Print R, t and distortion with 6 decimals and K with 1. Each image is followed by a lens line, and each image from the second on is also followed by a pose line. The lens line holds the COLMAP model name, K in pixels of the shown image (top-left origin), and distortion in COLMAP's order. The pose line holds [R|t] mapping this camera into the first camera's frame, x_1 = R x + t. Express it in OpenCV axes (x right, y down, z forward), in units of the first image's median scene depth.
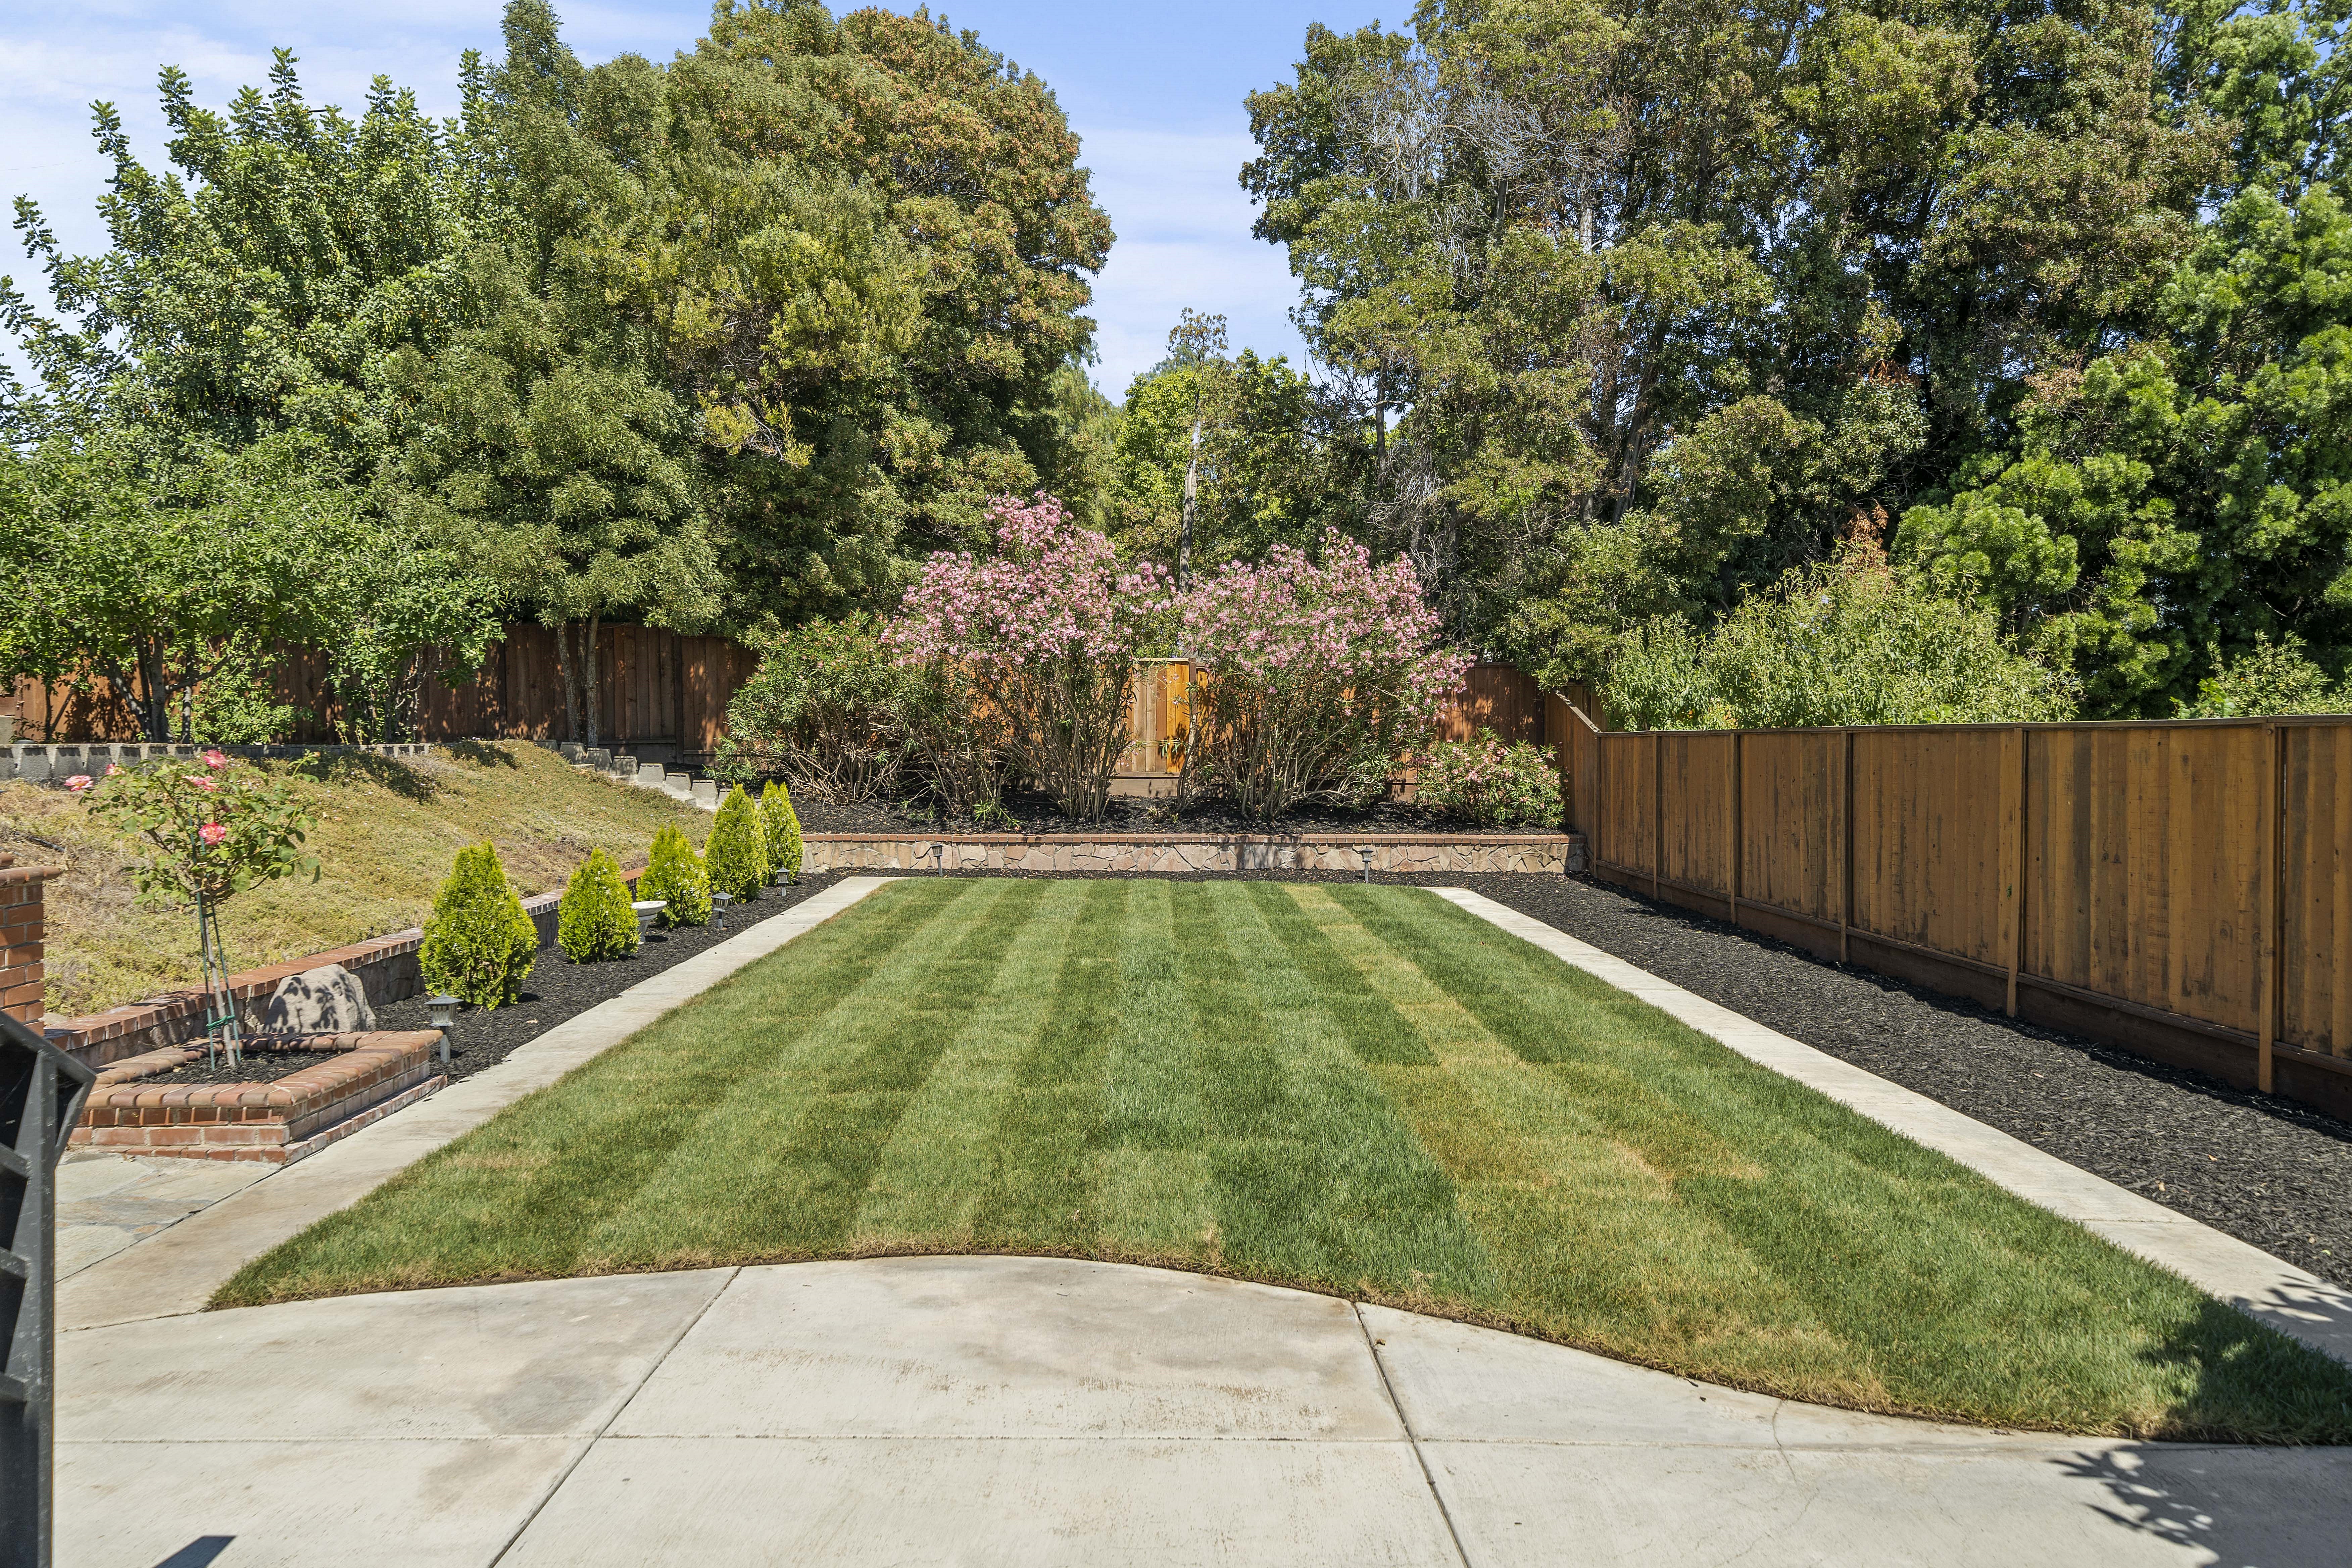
lens RADIAL K [[1553.3, 0, 1168.8], [0, 1553.3, 780.5], [0, 0, 1]] dist [-0.016338, -0.002559]
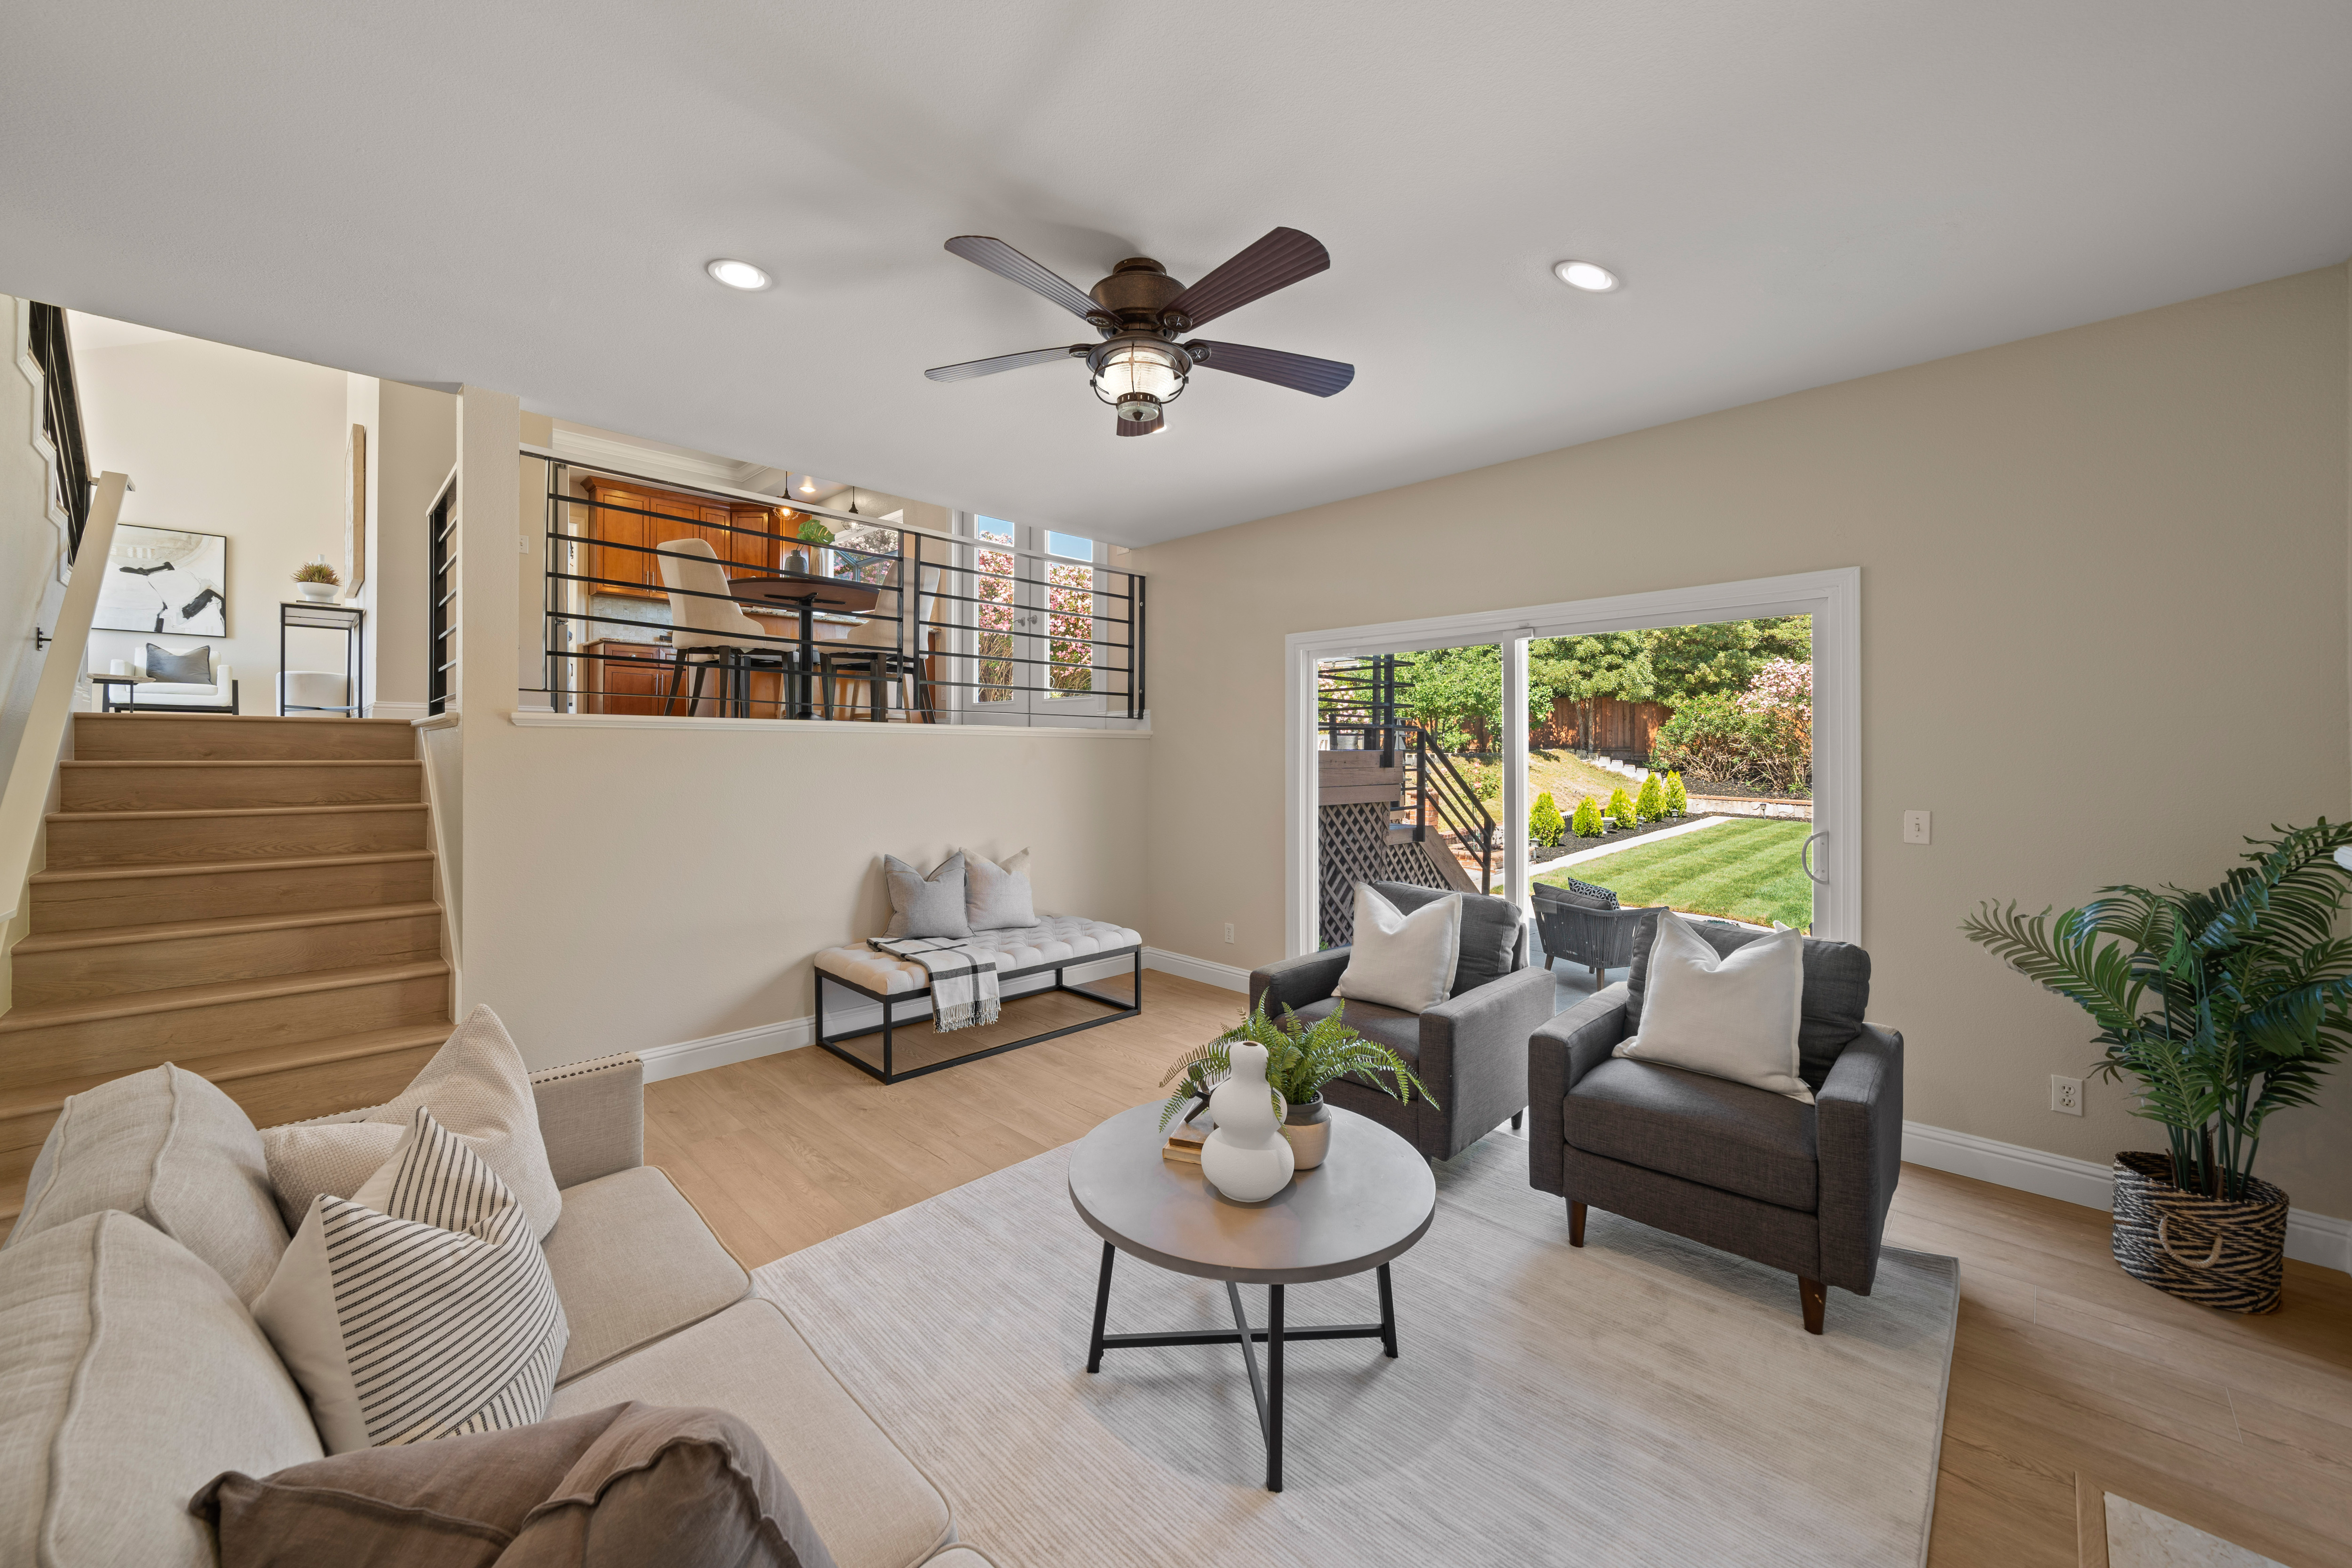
lens RADIAL K [[911.3, 0, 1168.4], [0, 911.3, 766.7], [0, 0, 1]] dist [0.010742, 0.000268]
pose [[0.697009, 0.029053, -0.716474, 0.173549], [-0.020488, 0.999578, 0.020601, -0.015999], [0.716770, 0.000320, 0.697310, -0.423786]]
